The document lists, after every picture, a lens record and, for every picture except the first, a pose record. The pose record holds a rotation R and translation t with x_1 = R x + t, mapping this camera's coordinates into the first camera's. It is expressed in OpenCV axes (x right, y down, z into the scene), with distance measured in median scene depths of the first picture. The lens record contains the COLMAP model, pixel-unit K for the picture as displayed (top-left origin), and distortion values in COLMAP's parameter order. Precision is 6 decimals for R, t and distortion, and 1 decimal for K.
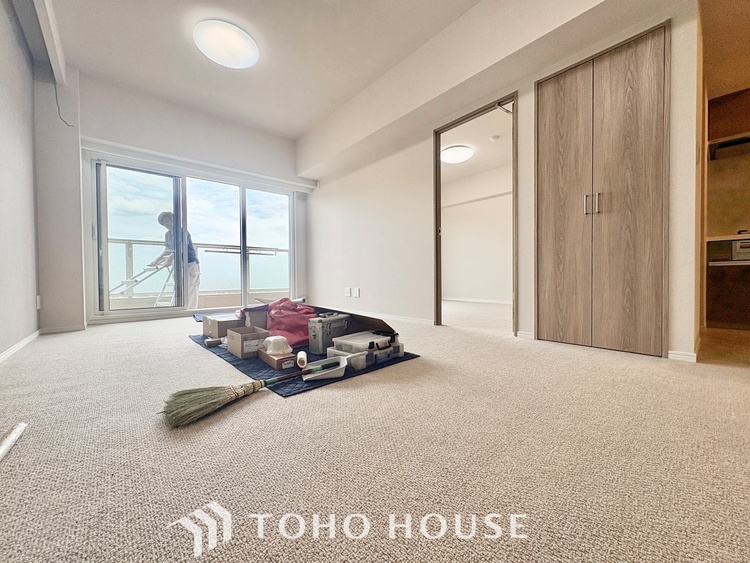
lens RADIAL K [[300.5, 0, 374.2], [0, 300.5, 282.7], [0, 0, 1]] dist [0.002369, -0.000245]
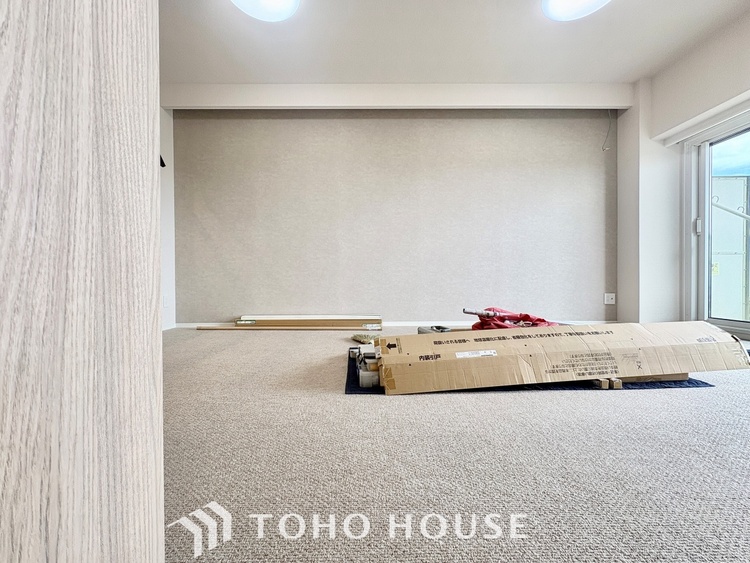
lens RADIAL K [[300.5, 0, 378.0], [0, 300.5, 281.5], [0, 0, 1]] dist [0.002369, -0.000245]
pose [[-0.659658, 0.022093, -0.751241, 0.579365], [-0.000094, 0.999565, 0.029479, -0.051996], [0.751566, 0.019516, -0.659369, 1.374983]]
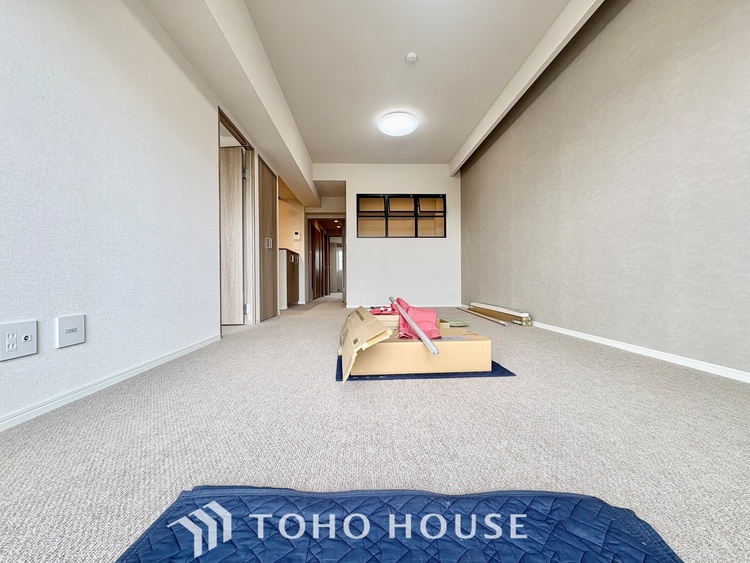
lens RADIAL K [[300.5, 0, 375.0], [0, 300.5, 281.6], [0, 0, 1]] dist [0.002369, -0.000245]
pose [[-0.781952, 0.009319, 0.623269, -0.940050], [0.021794, 0.999686, 0.012397, -0.026670], [-0.622958, 0.023277, -0.781909, 1.981710]]
